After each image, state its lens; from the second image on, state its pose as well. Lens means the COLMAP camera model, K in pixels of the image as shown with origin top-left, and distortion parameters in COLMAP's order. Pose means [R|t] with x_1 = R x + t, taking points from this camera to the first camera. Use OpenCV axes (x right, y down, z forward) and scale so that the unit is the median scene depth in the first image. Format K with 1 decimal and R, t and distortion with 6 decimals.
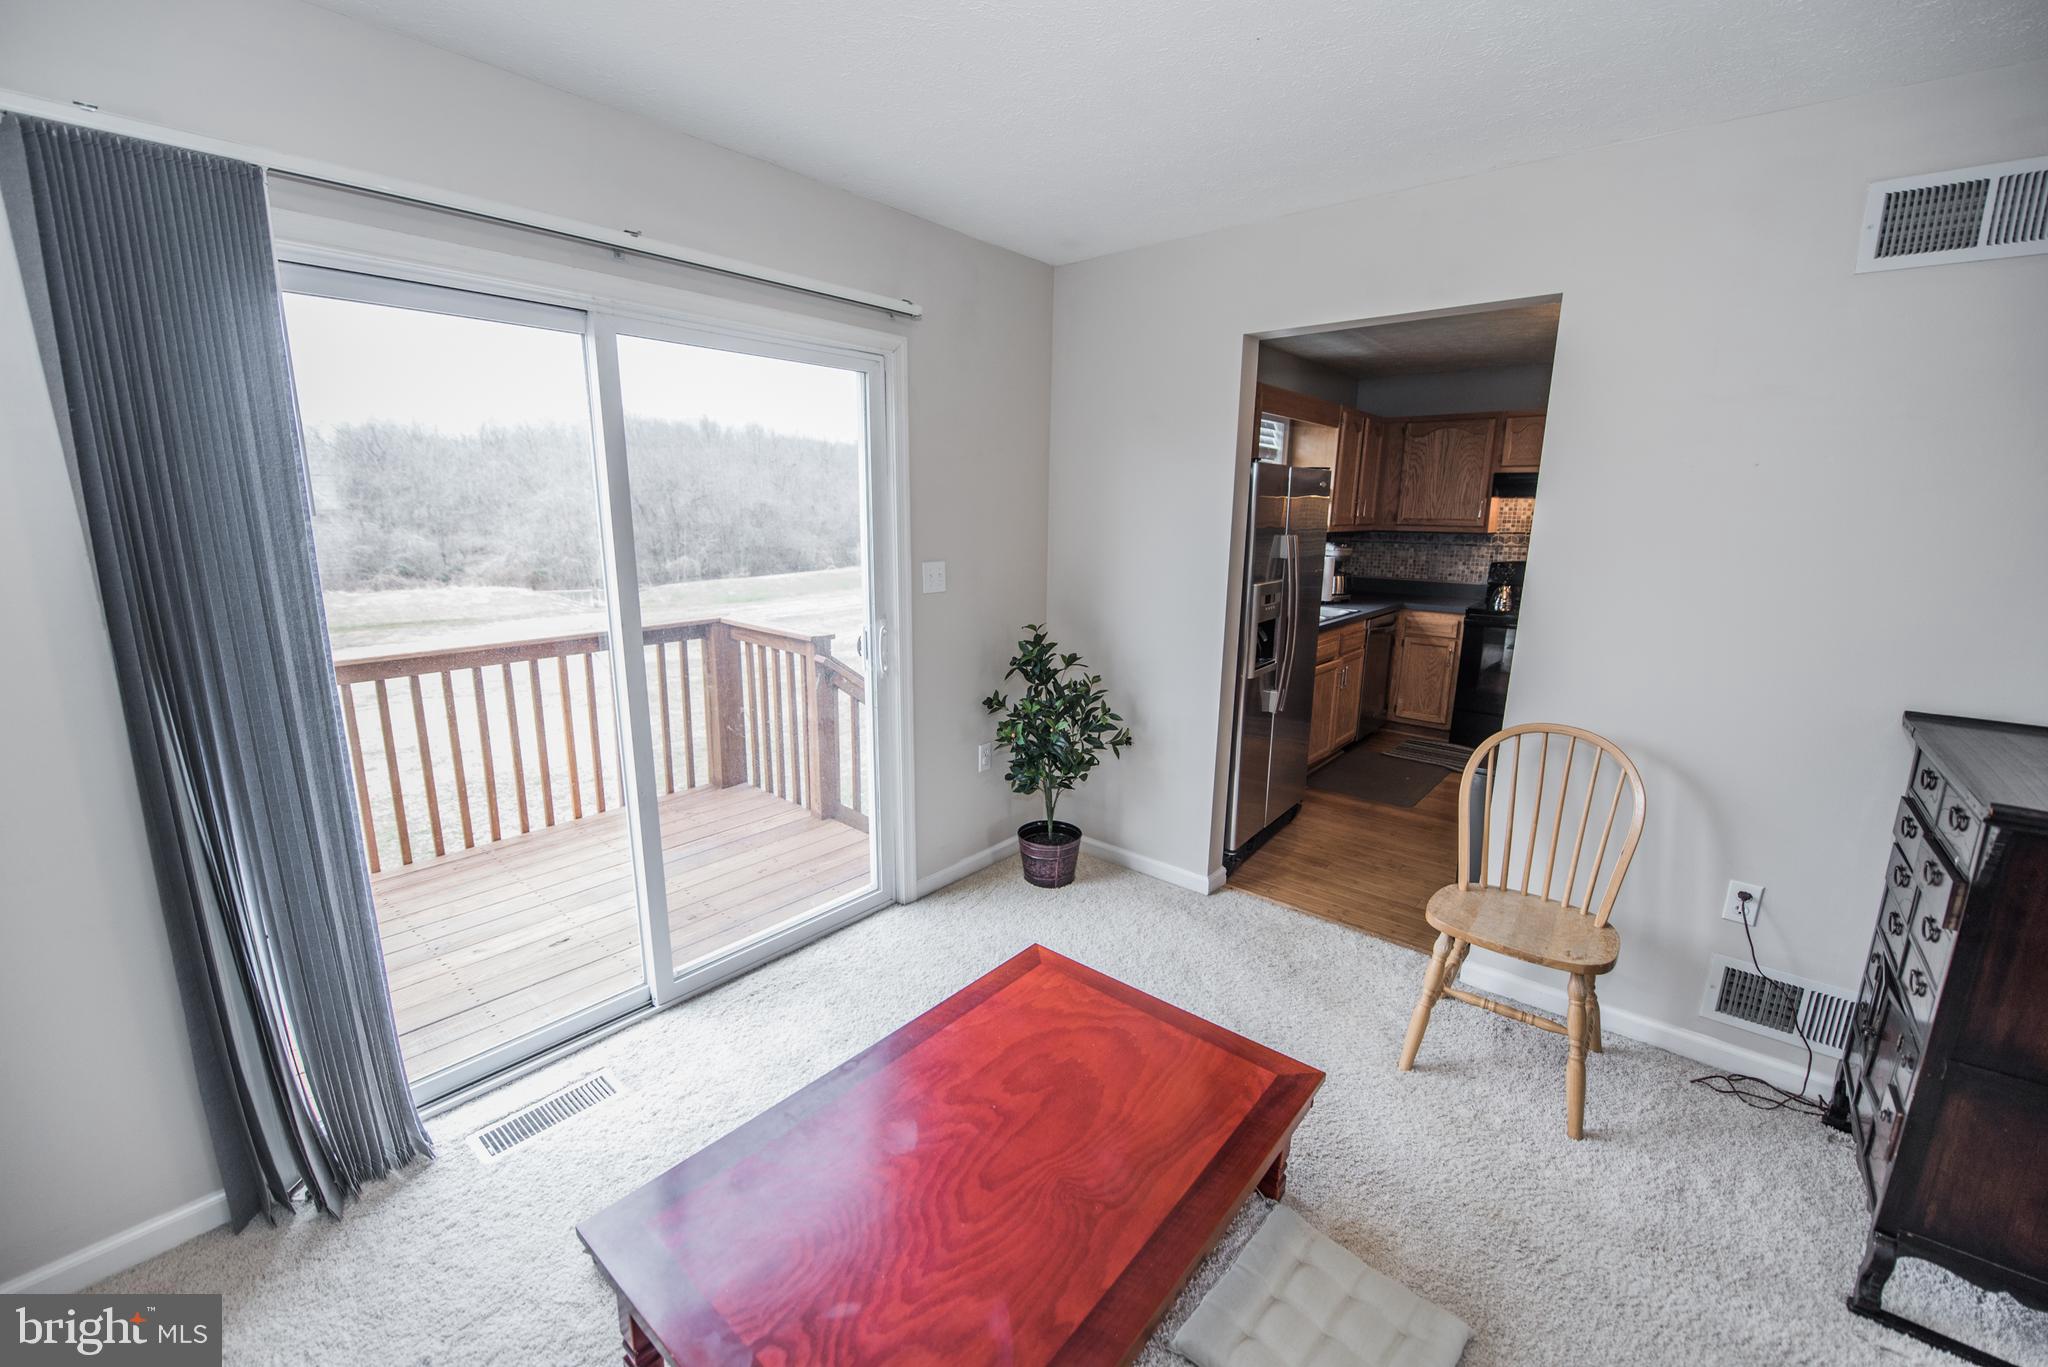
lens RADIAL K [[814.0, 0, 1029.4], [0, 814.0, 675.8], [0, 0, 1]] dist [-0.012561, -0.002355]
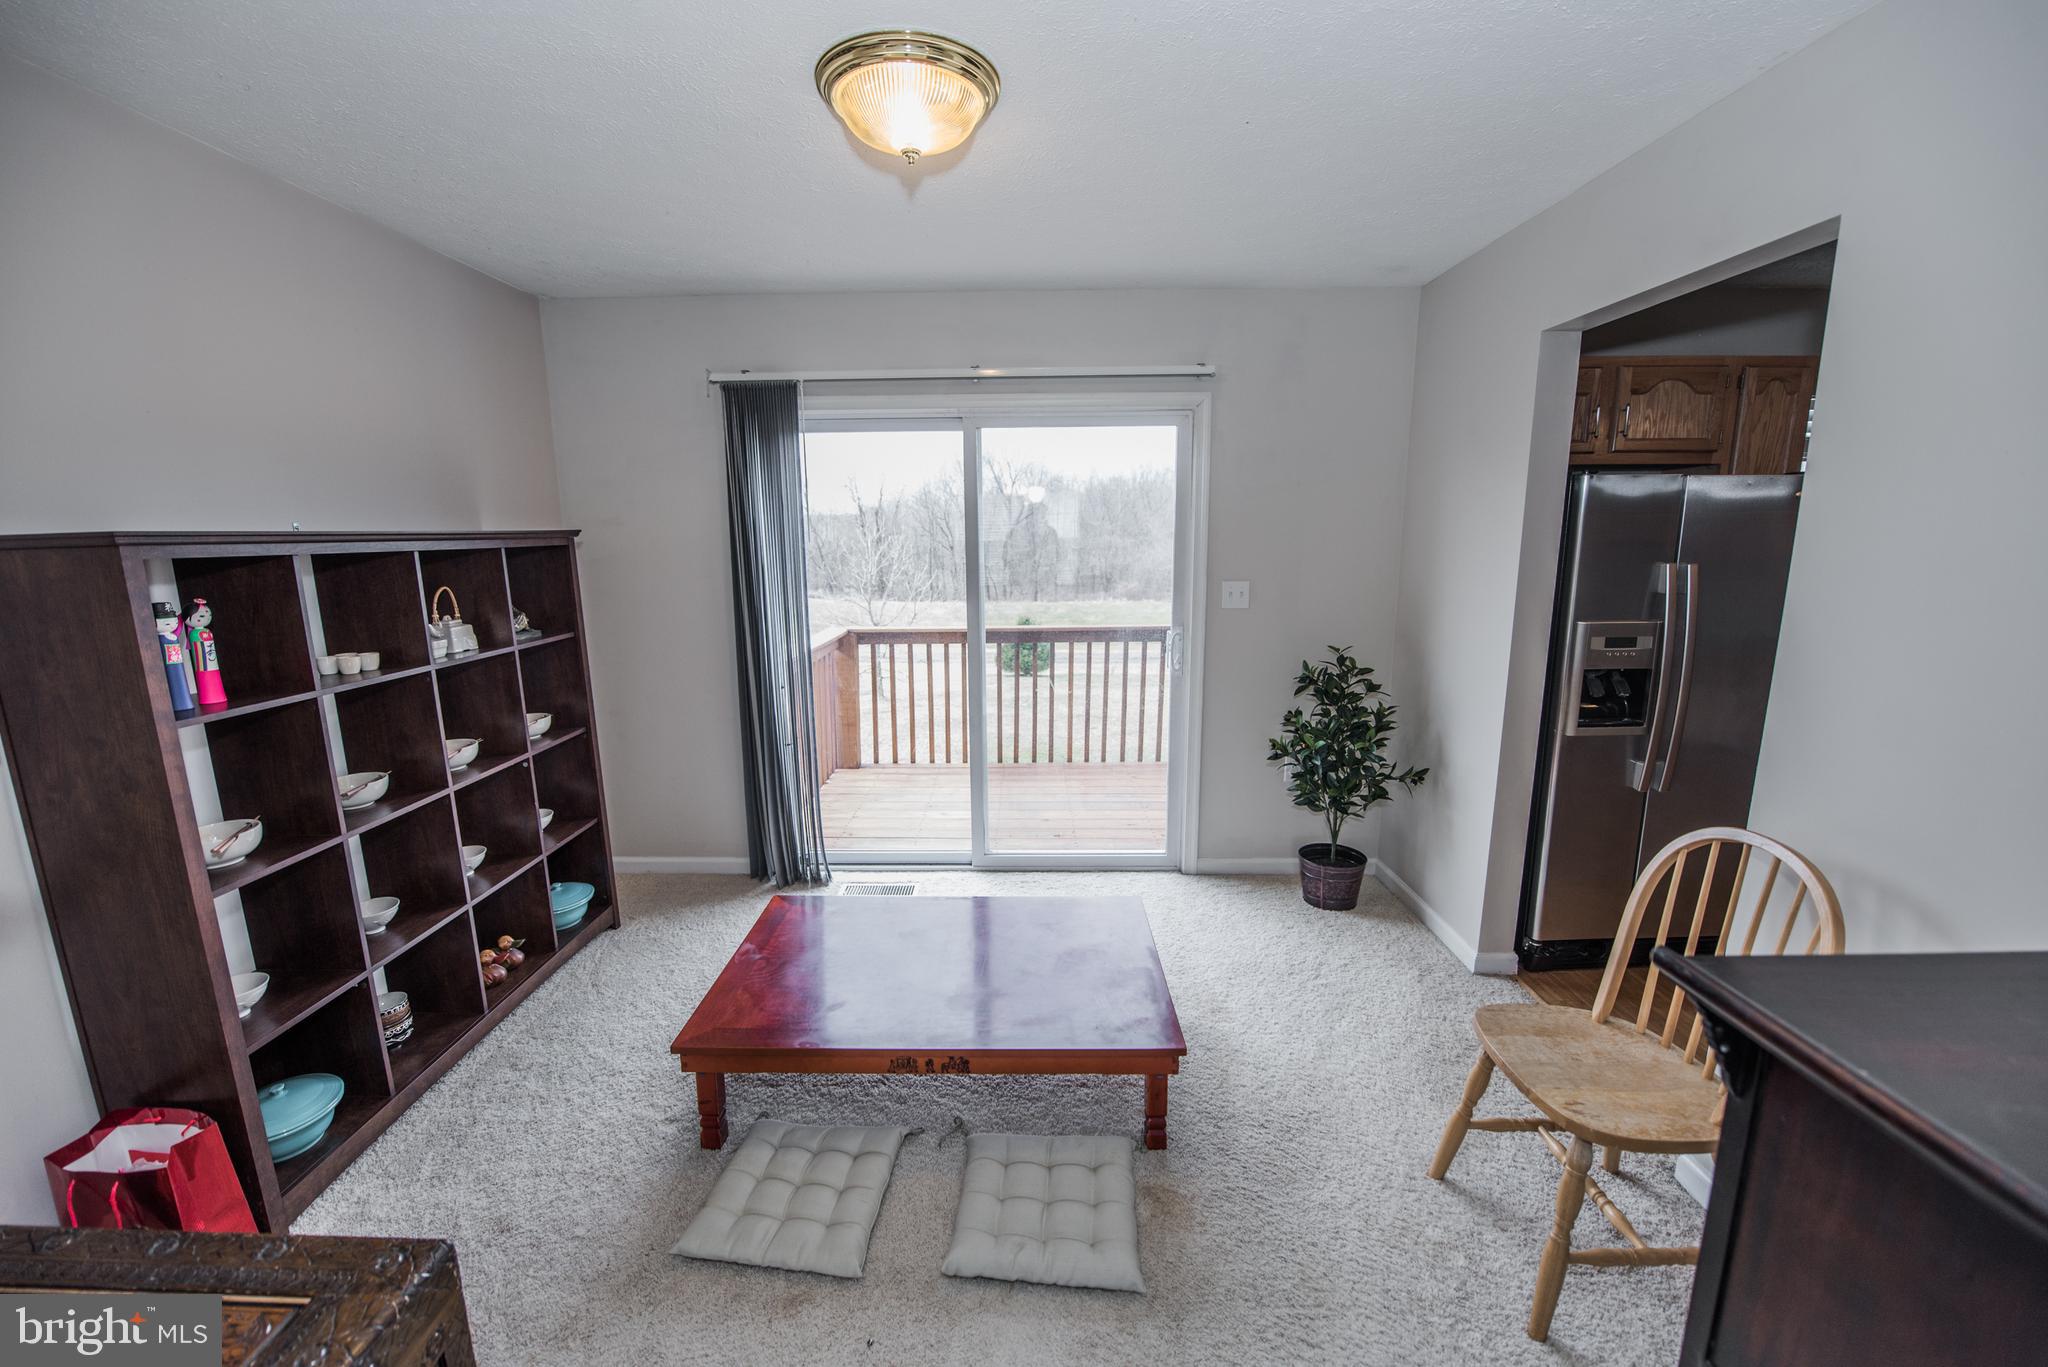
lens RADIAL K [[814.0, 0, 1020.2], [0, 814.0, 677.6], [0, 0, 1]] dist [-0.012561, -0.002355]
pose [[0.635018, 0.120197, -0.763089, 0.561313], [-0.145659, 0.988732, 0.034526, -0.001994], [0.758641, 0.089226, 0.645370, 0.049911]]
